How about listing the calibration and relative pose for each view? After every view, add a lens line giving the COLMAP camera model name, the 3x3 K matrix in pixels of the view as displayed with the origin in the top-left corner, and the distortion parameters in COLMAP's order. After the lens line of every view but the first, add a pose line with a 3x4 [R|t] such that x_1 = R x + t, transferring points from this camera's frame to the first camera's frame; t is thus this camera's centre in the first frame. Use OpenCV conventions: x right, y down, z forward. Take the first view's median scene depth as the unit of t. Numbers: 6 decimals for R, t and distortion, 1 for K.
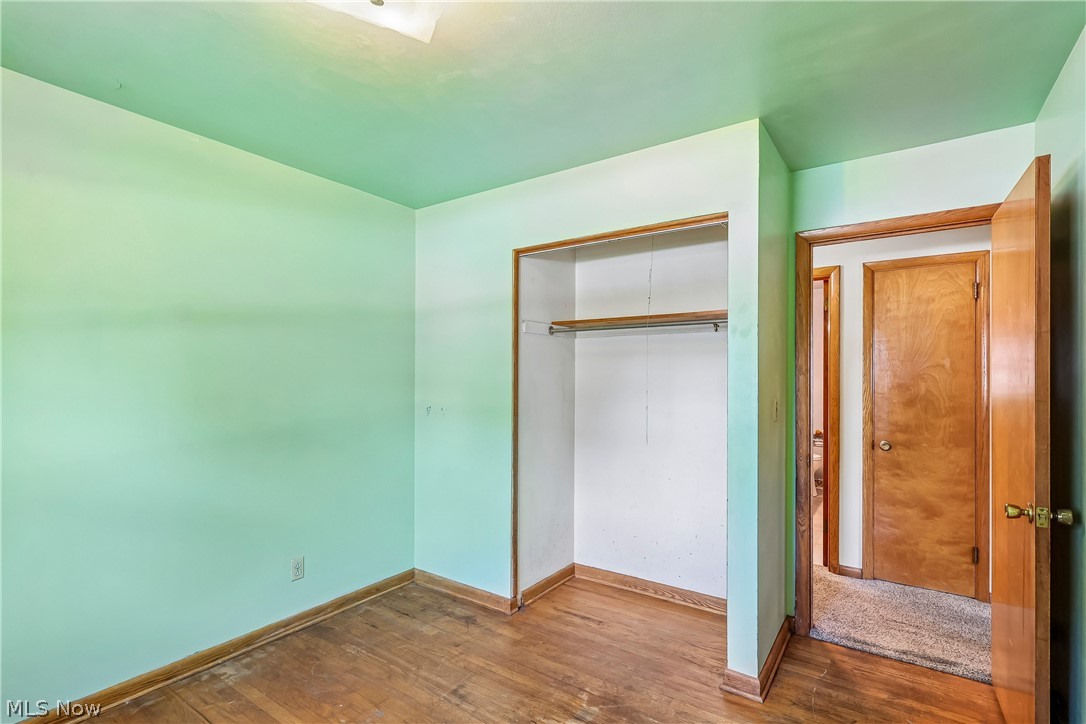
lens RADIAL K [[508.0, 0, 545.7], [0, 508.0, 365.0], [0, 0, 1]] dist [0.000831, 0.001670]
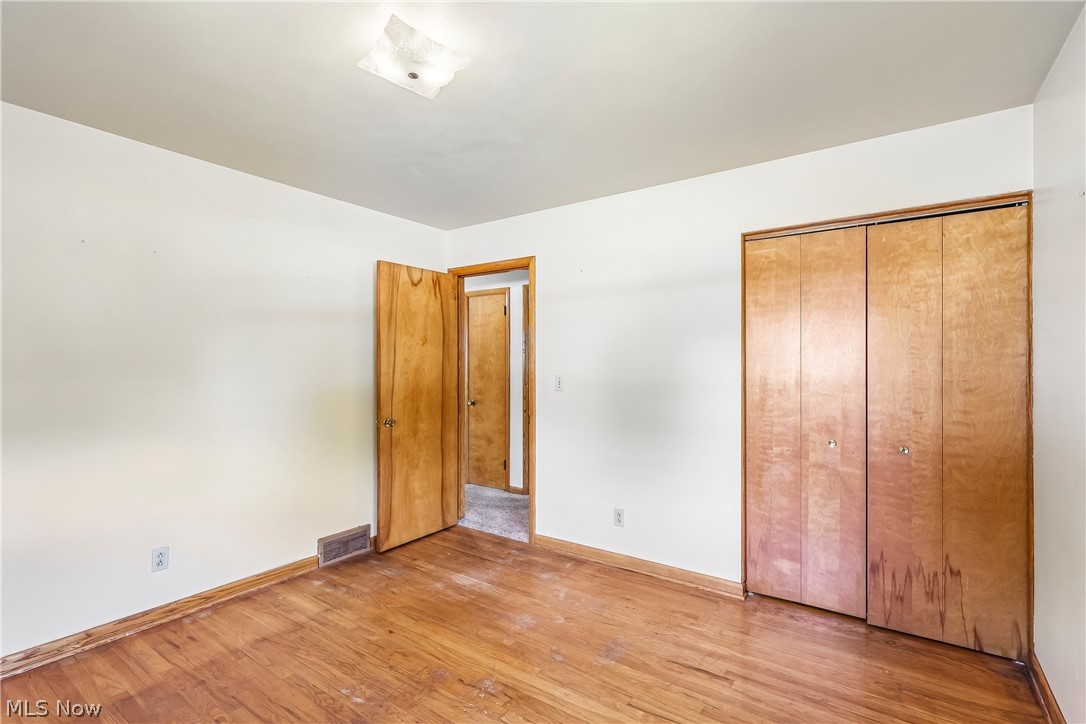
lens RADIAL K [[508.0, 0, 536.3], [0, 508.0, 362.9], [0, 0, 1]] dist [0.000831, 0.001670]
pose [[0.999964, -0.004937, -0.006901, 0.898675], [0.004998, 0.999947, 0.008969, 0.015291], [0.006856, -0.009004, 0.999936, -0.658491]]
